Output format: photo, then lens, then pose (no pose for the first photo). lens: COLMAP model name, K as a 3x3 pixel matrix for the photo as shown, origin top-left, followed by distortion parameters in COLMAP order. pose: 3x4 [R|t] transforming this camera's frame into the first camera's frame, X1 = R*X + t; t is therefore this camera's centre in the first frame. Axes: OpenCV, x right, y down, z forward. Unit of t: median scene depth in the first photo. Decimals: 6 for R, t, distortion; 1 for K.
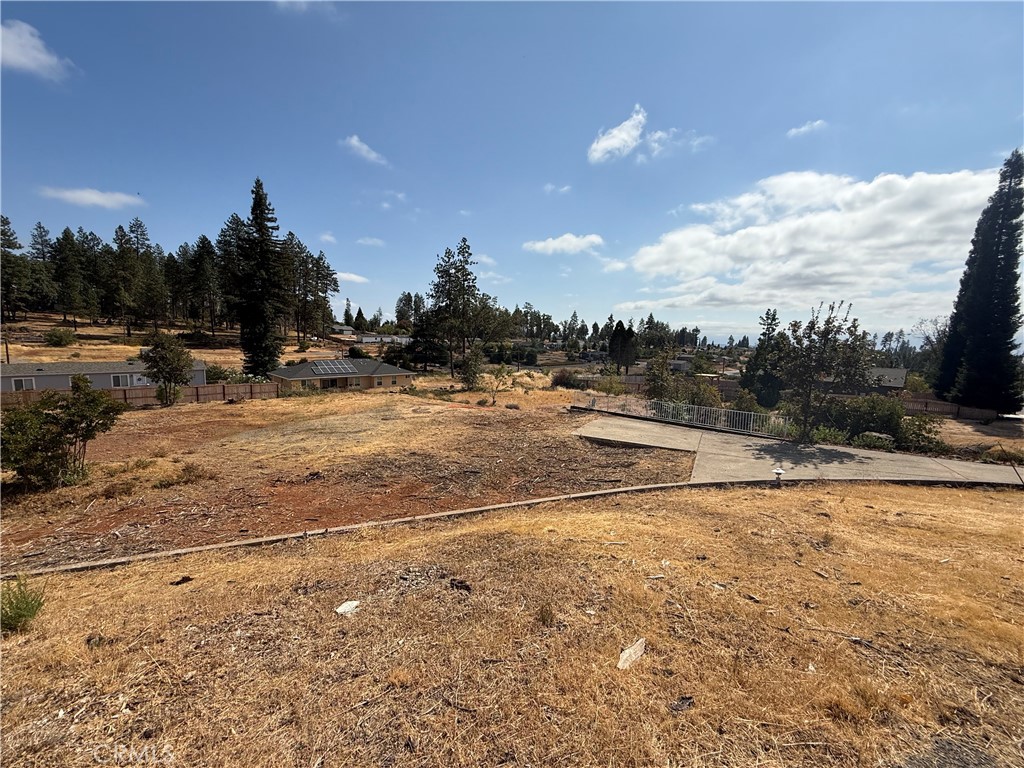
lens RADIAL K [[410.4, 0, 506.5], [0, 410.4, 376.8], [0, 0, 1]] dist [0.003830, 0.000212]
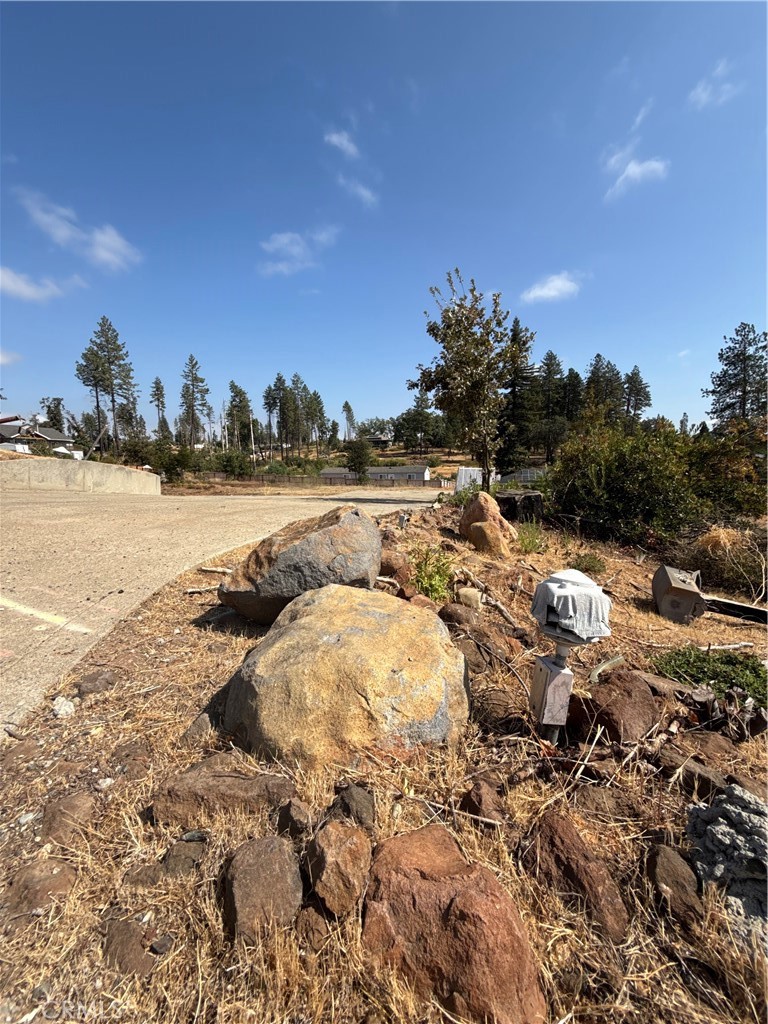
lens RADIAL K [[410.4, 0, 388.6], [0, 410.4, 507.4], [0, 0, 1]] dist [0.003830, 0.000212]
pose [[0.489941, 0.064598, -0.869359, 0.157306], [-0.057530, 0.997473, 0.041696, 0.017109], [0.869855, 0.029586, 0.492419, 0.073570]]
